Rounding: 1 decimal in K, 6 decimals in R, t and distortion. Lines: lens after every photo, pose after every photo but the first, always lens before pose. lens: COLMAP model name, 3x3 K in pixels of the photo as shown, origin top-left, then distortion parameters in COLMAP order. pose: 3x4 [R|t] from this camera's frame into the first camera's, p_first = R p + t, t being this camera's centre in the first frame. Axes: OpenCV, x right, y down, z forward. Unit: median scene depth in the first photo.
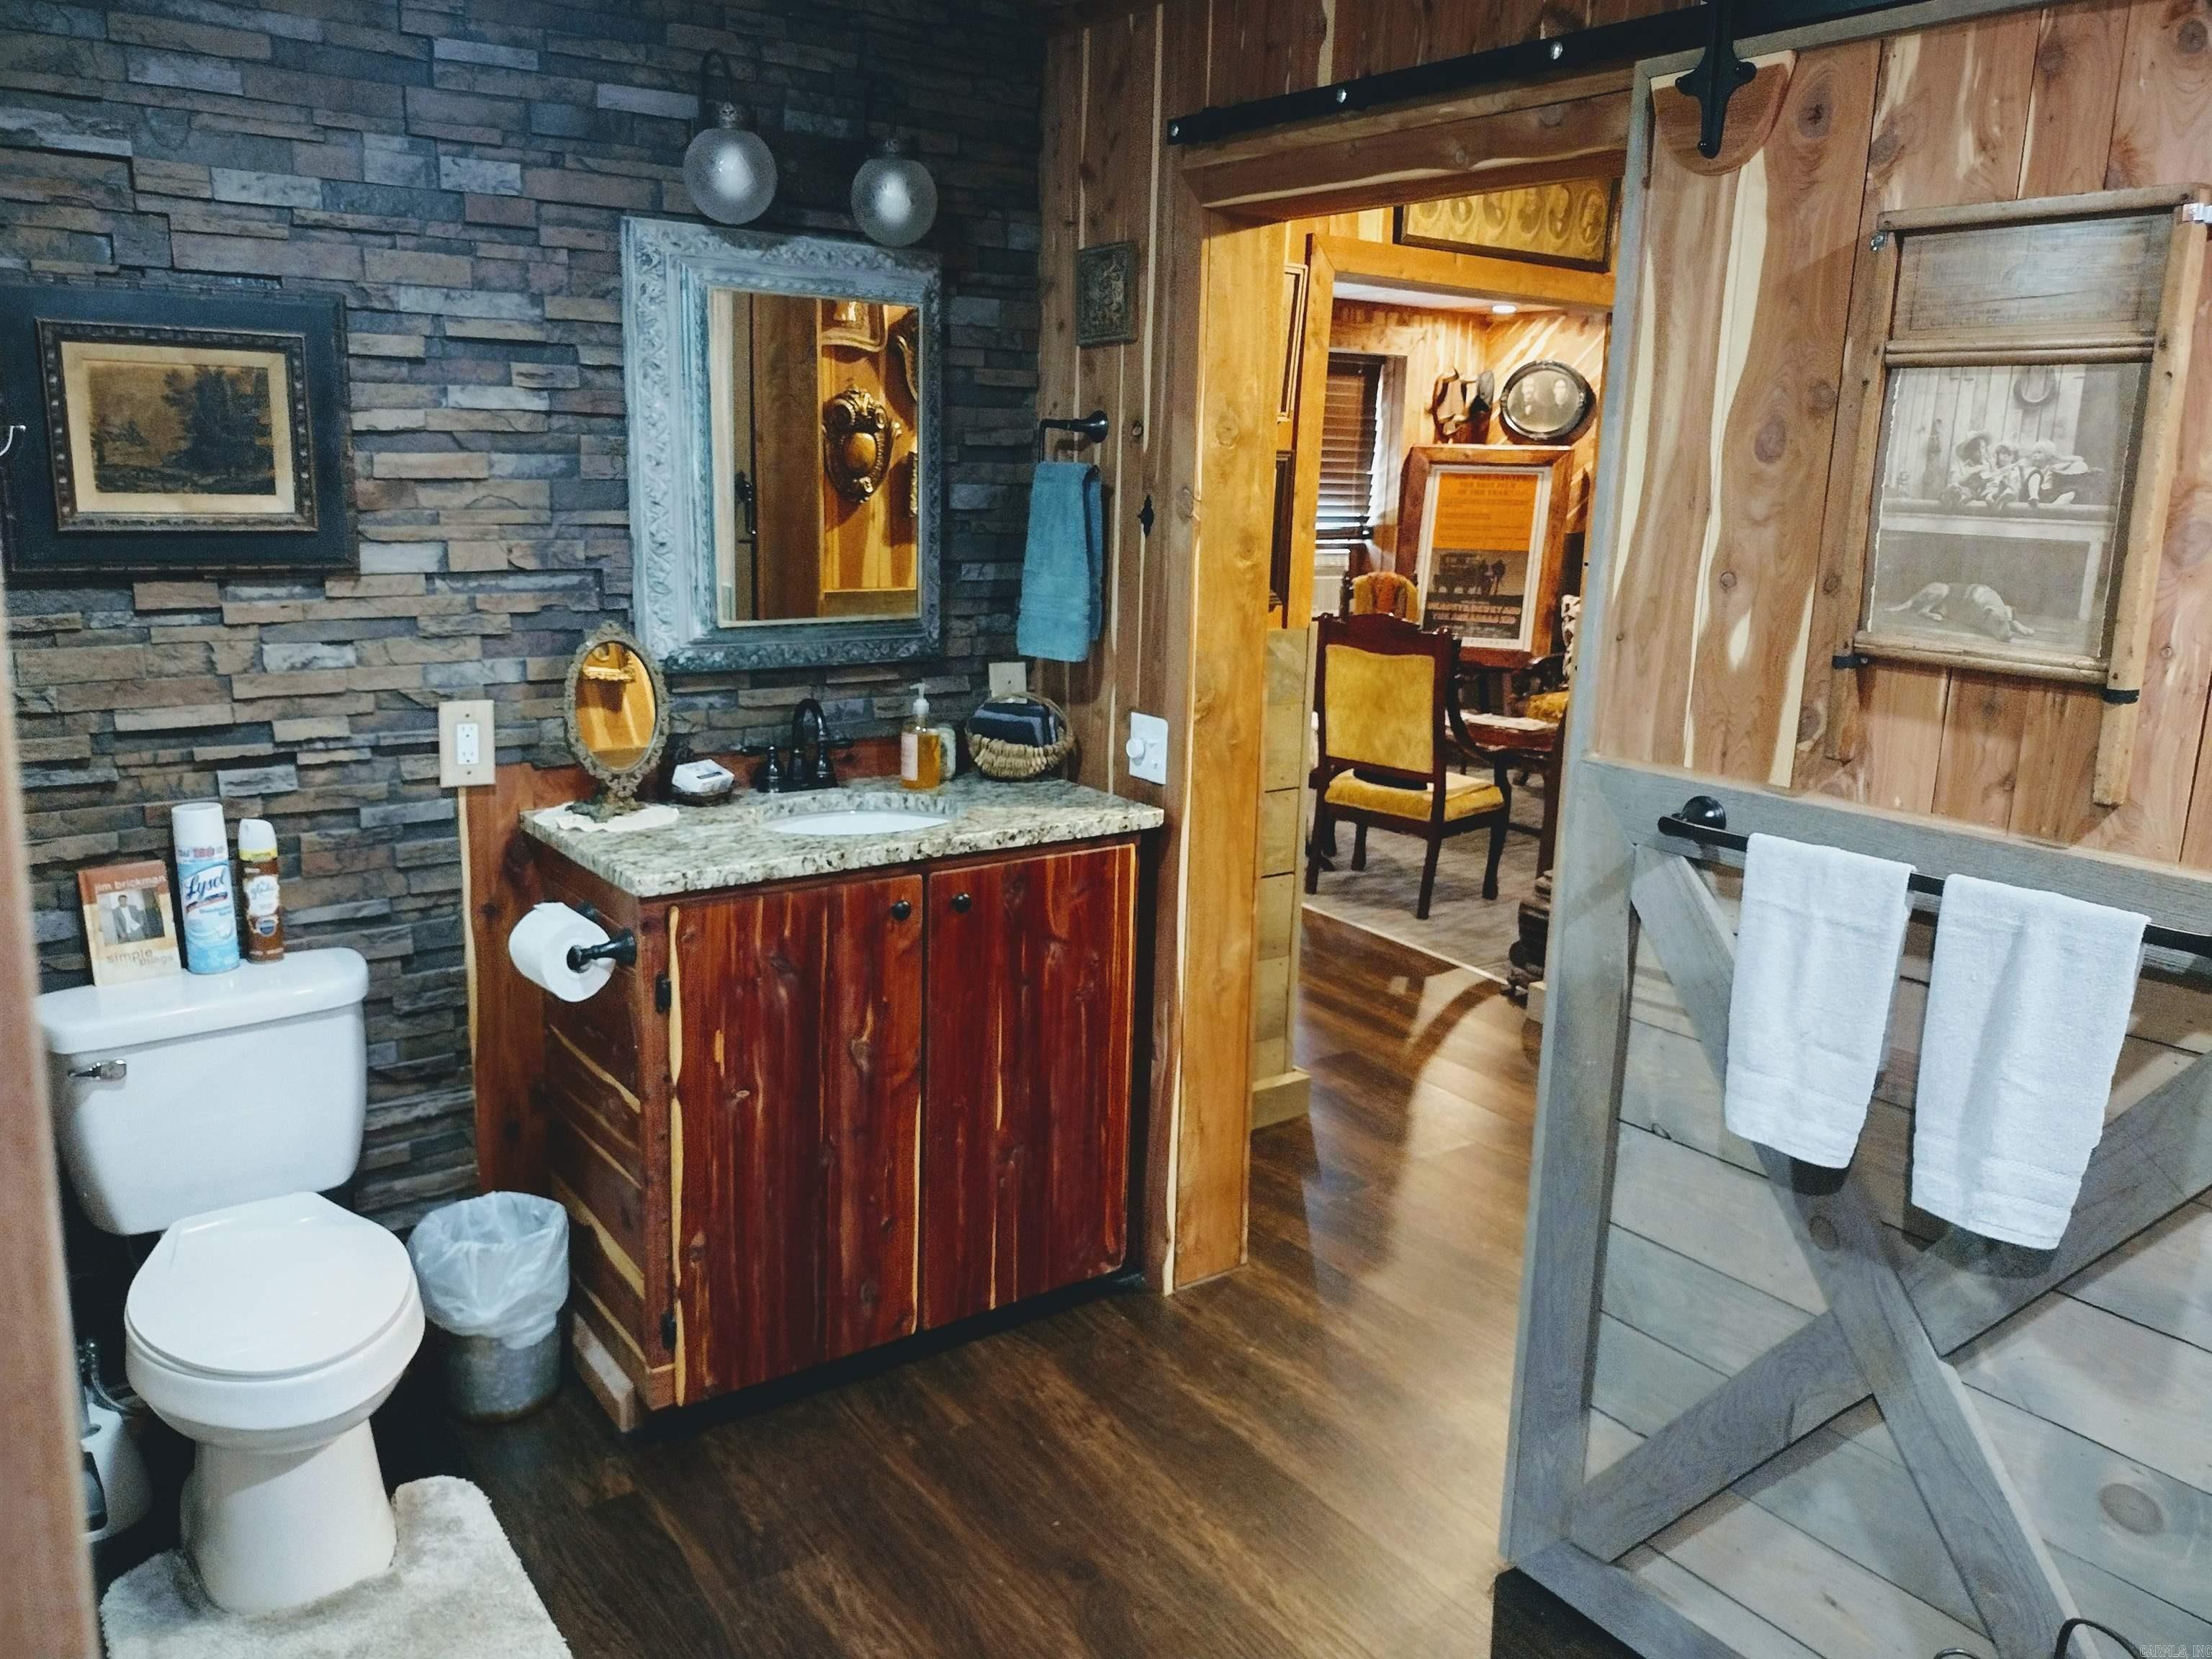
lens RADIAL K [[1705.6, 0, 1104.7], [0, 1705.6, 829.9], [0, 0, 1]] dist [0.048339, -0.066334]
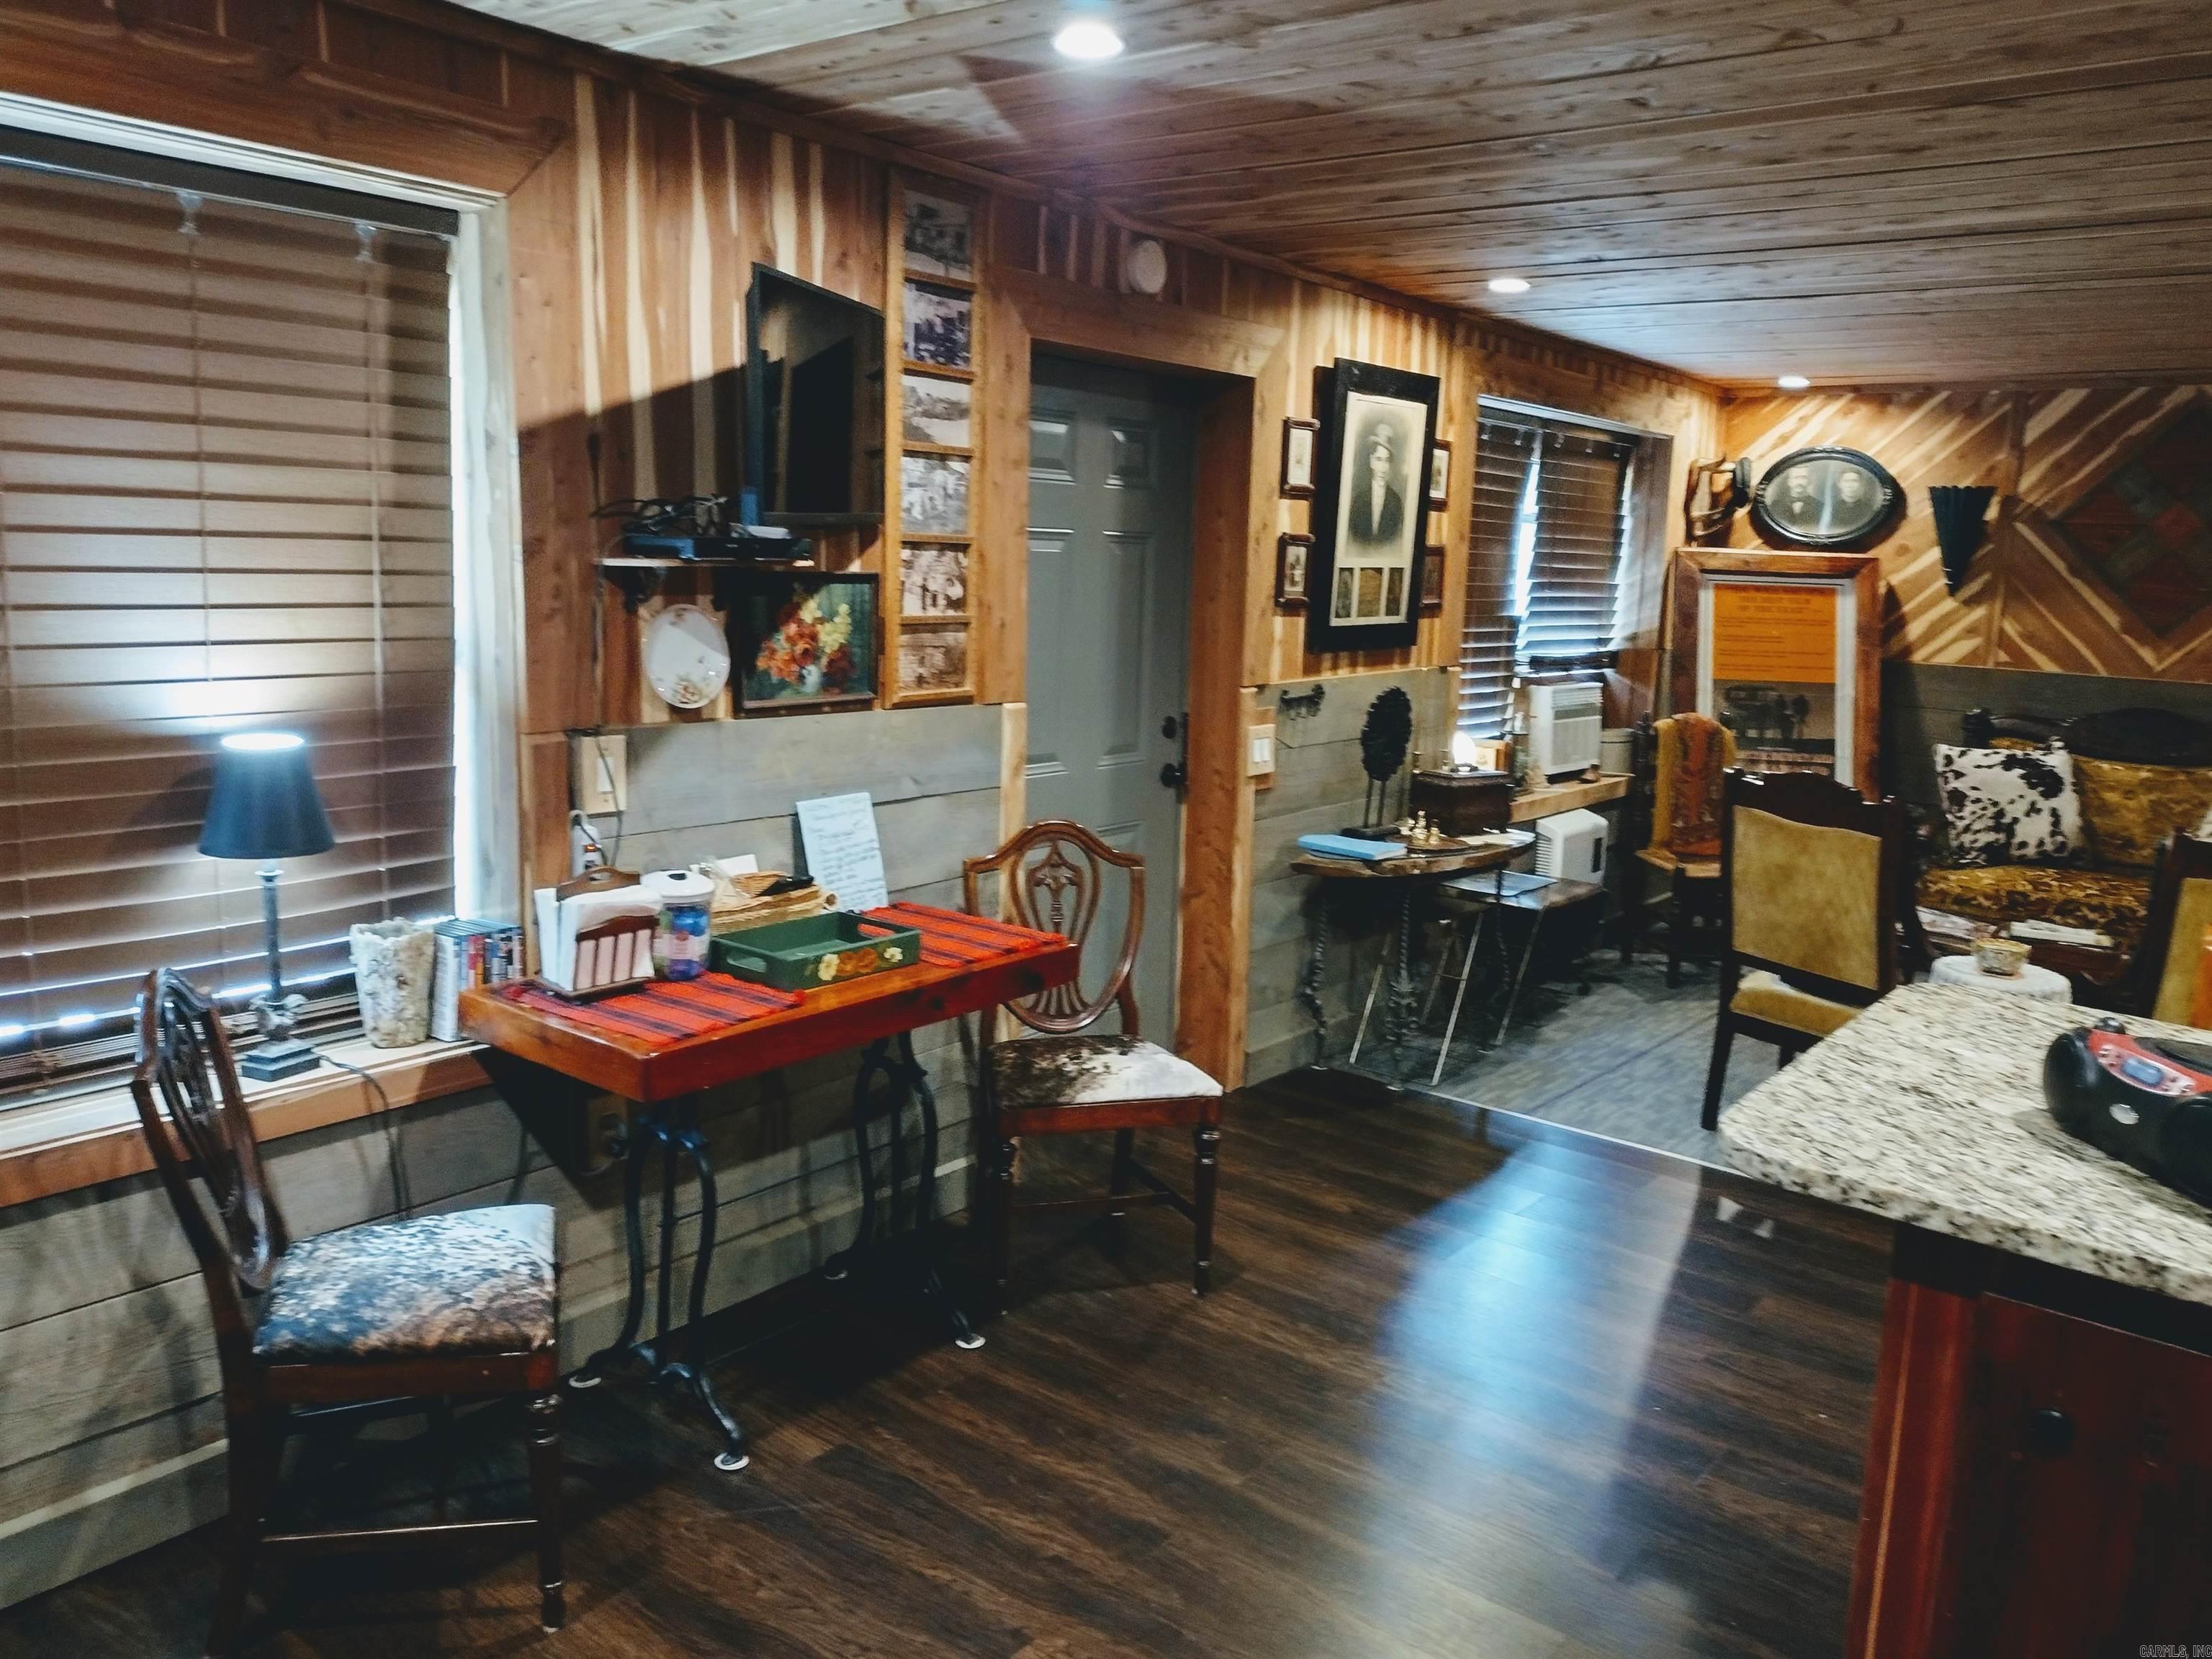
lens RADIAL K [[1705.6, 0, 1108.1], [0, 1705.6, 827.1], [0, 0, 1]] dist [0.048339, -0.066334]
pose [[0.961892, -0.033943, 0.271313, -0.290570], [0.045075, 0.998374, -0.034900, -0.082427], [-0.269687, 0.045799, 0.961858, 0.322656]]
